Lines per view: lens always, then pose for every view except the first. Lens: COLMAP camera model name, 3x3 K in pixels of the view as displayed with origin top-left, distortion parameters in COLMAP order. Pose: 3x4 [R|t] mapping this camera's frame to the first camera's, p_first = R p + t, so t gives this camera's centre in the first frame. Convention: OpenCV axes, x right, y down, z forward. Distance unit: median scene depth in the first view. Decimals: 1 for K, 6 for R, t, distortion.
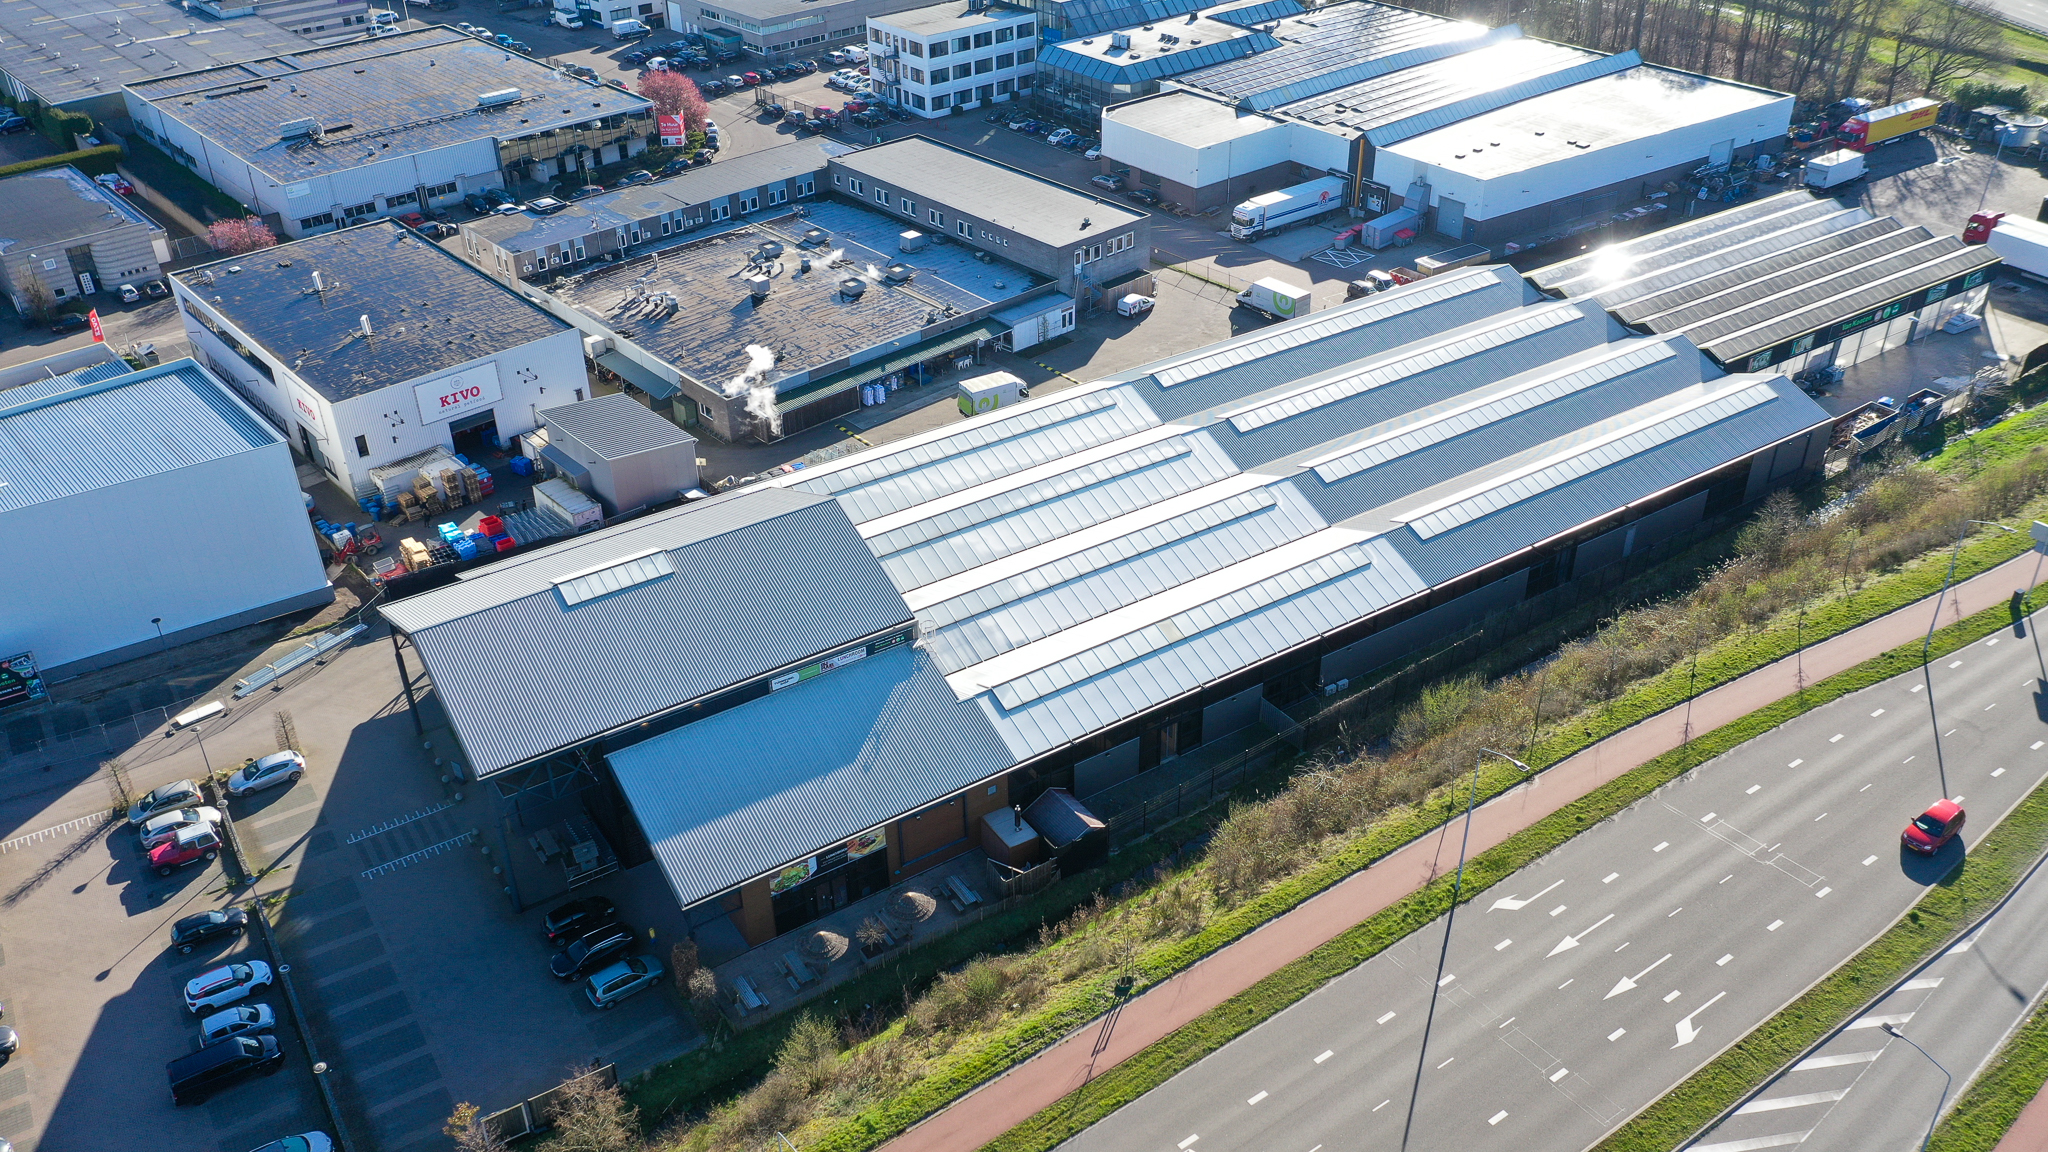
lens RADIAL K [[1626.9, 0, 1030.7], [0, 1626.9, 571.4], [0, 0, 1]] dist [0.002696, 0.004104]
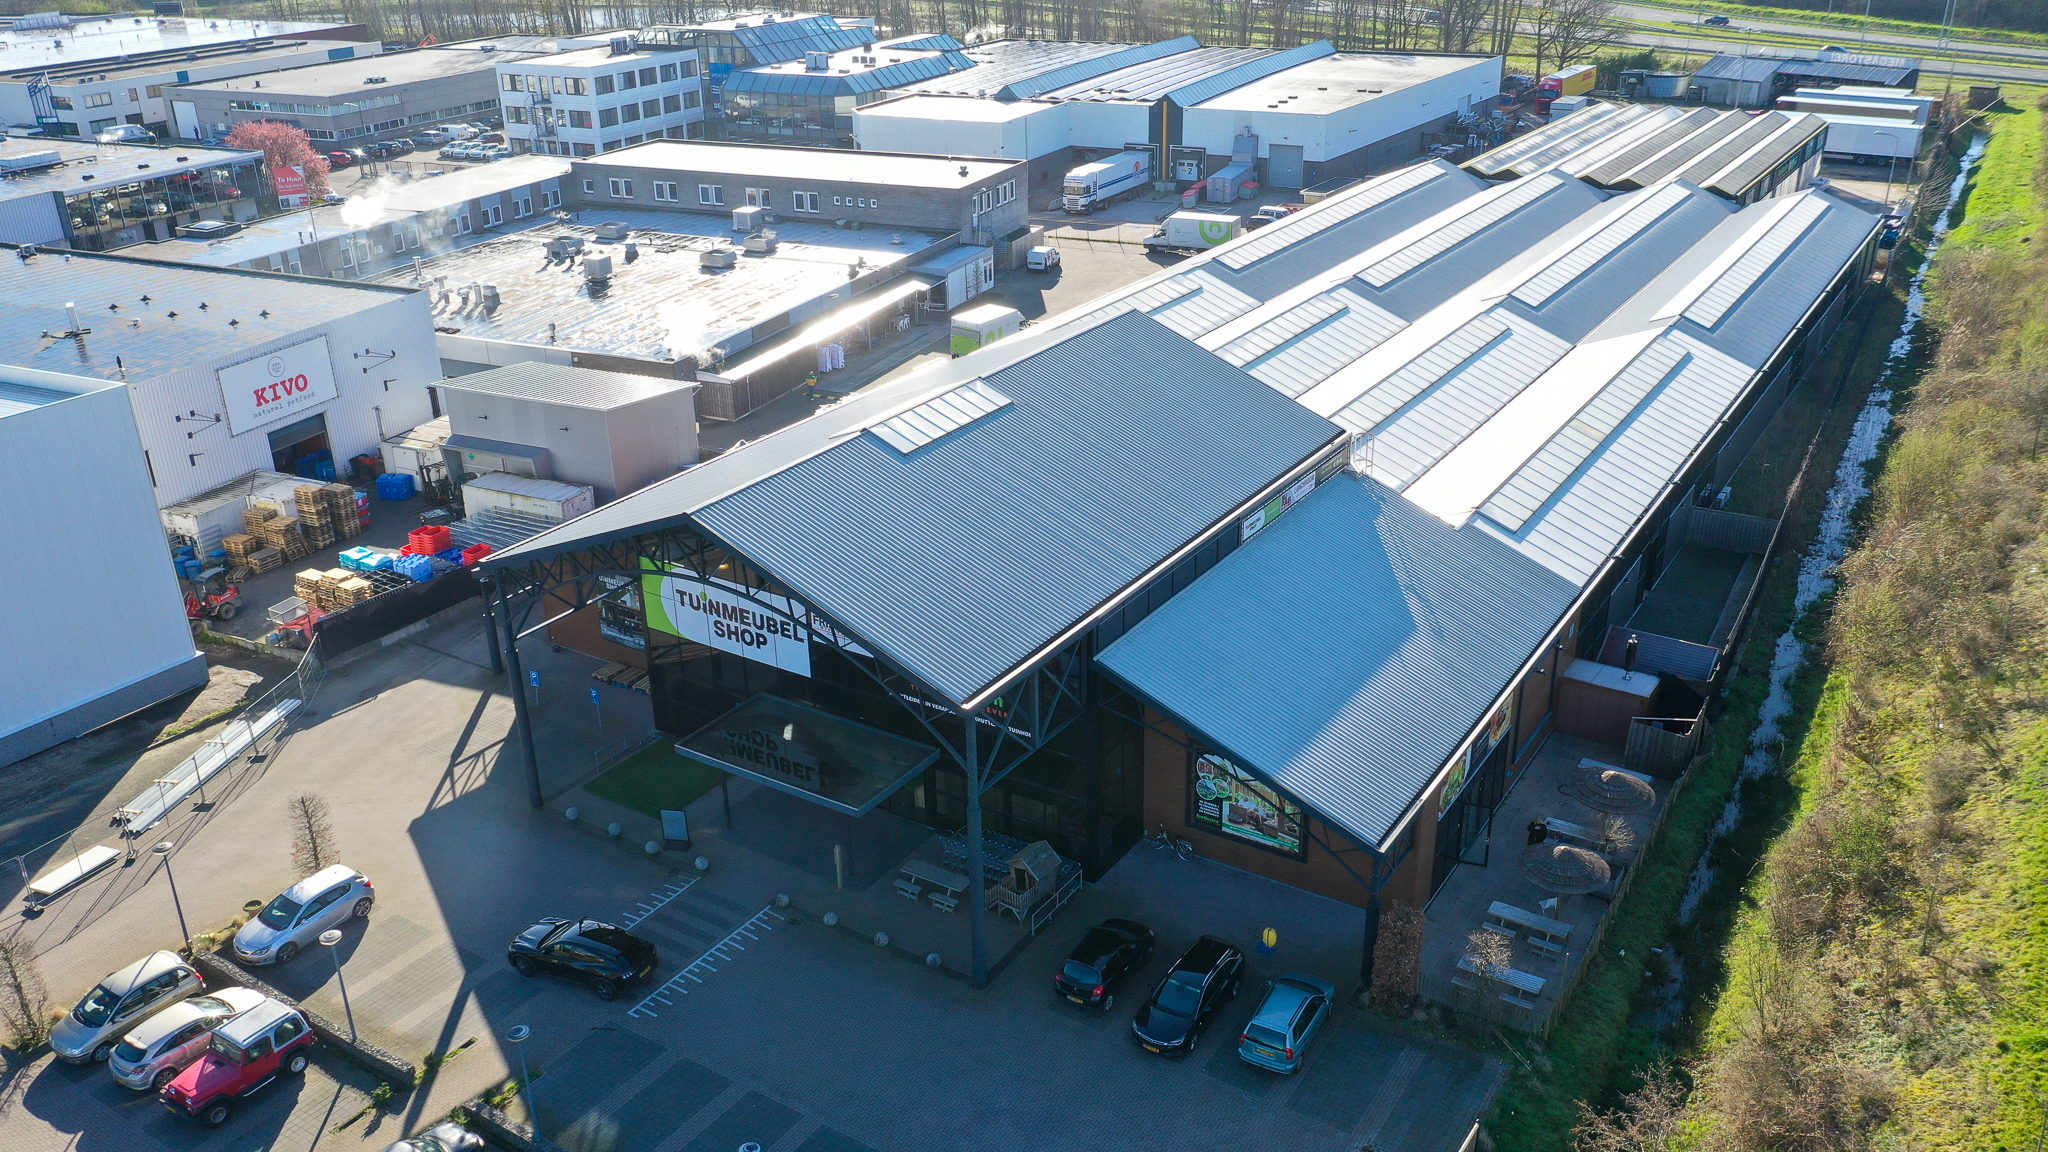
lens RADIAL K [[1626.9, 0, 1024.3], [0, 1626.9, 579.4], [0, 0, 1]] dist [0.002696, 0.004104]
pose [[0.916626, -0.167185, 0.363106, -0.334565], [0.218844, 0.970003, -0.105832, 0.097546], [-0.334520, 0.176472, 0.925718, 0.332146]]
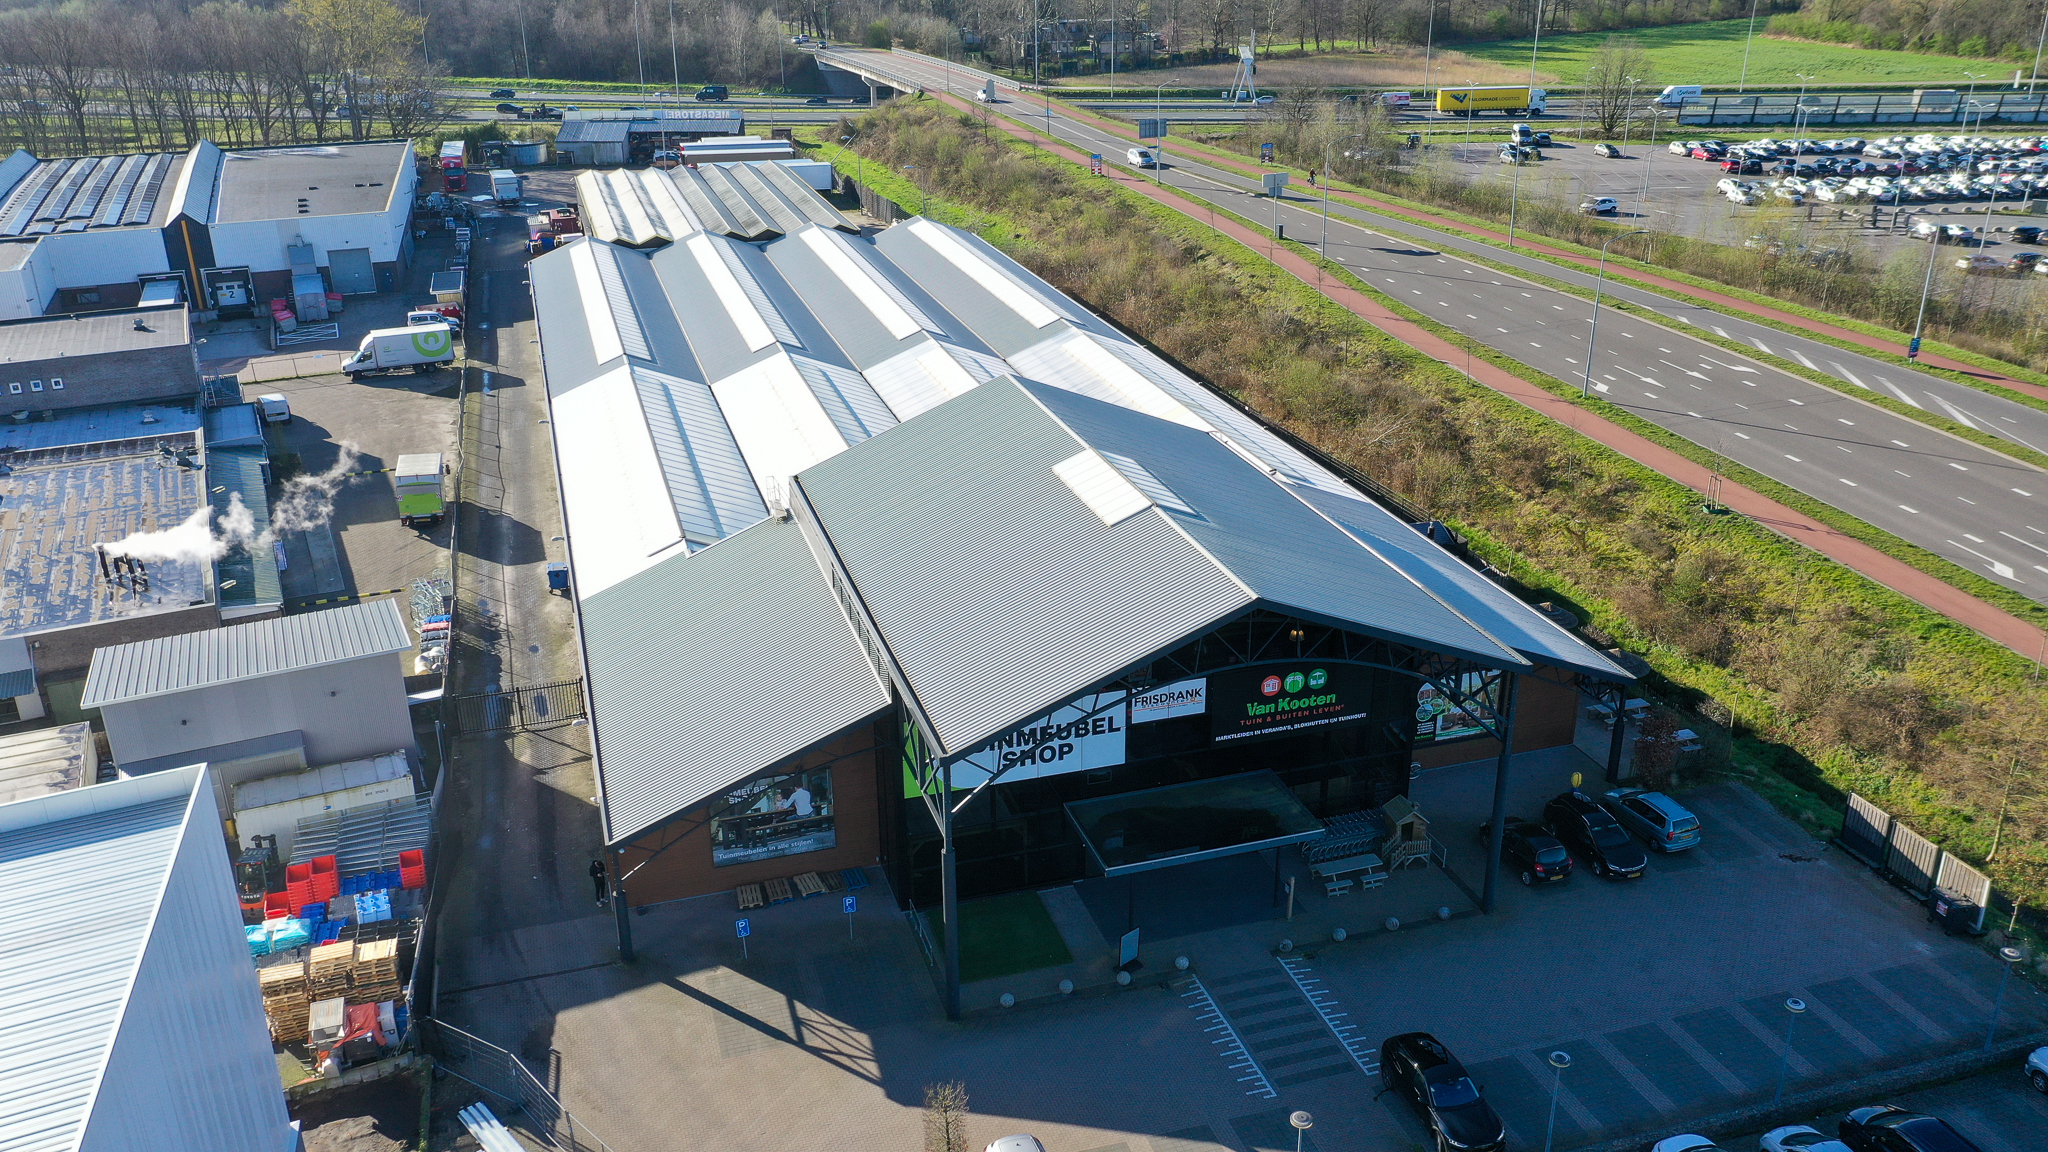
lens RADIAL K [[1626.9, 0, 1032.5], [0, 1626.9, 583.3], [0, 0, 1]] dist [0.002696, 0.004104]
pose [[0.274048, -0.361051, 0.891370, -0.618278], [0.515820, 0.837440, 0.180620, -0.071194], [-0.811682, 0.410288, 0.415736, 0.581465]]
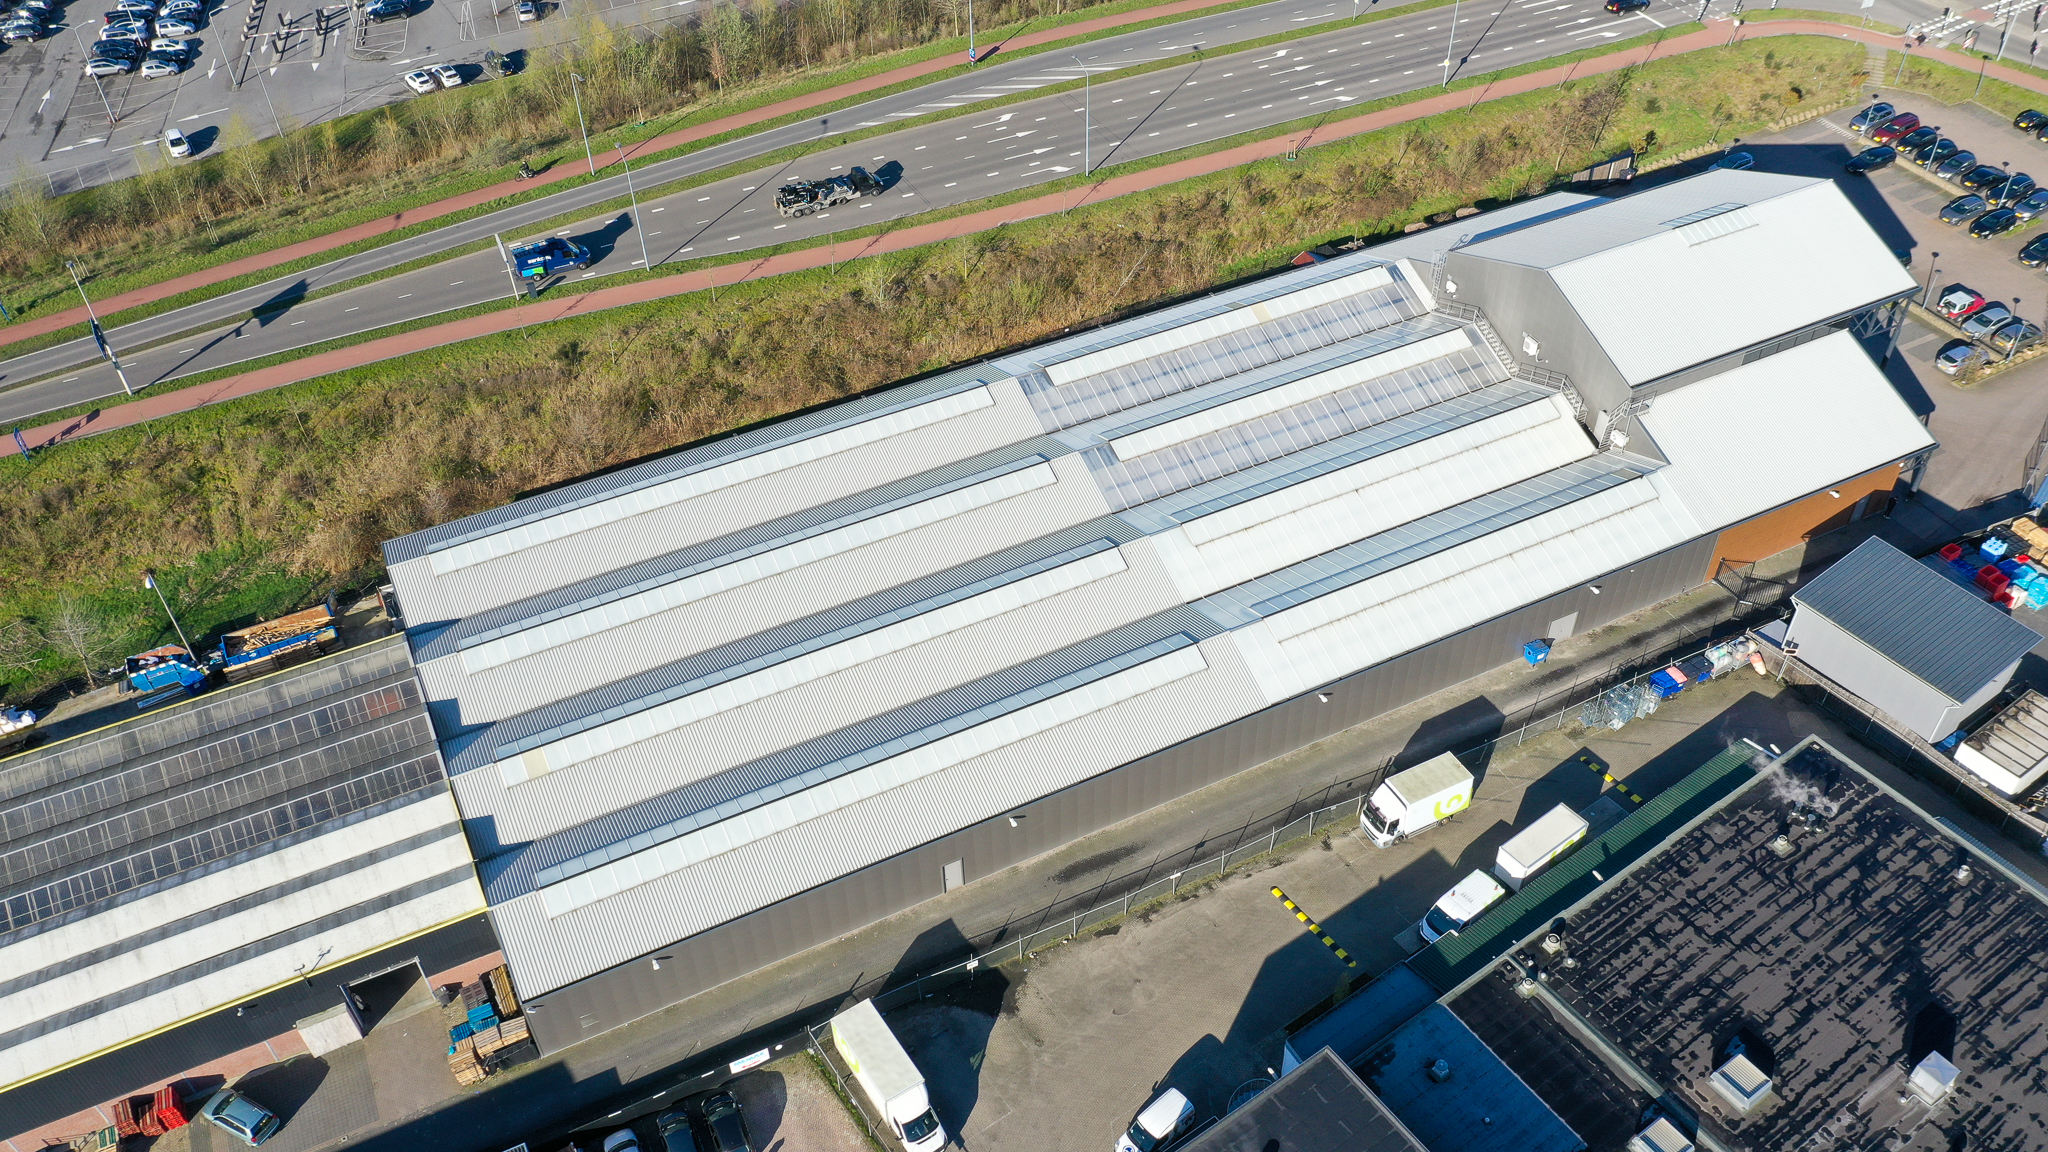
lens RADIAL K [[1626.9, 0, 1023.8], [0, 1626.9, 574.3], [0, 0, 1]] dist [0.002696, 0.004104]
pose [[-0.993628, -0.058657, 0.096239, 0.134650], [0.077852, 0.260235, 0.962402, -0.932574], [-0.081496, 0.963762, -0.254010, 1.245344]]
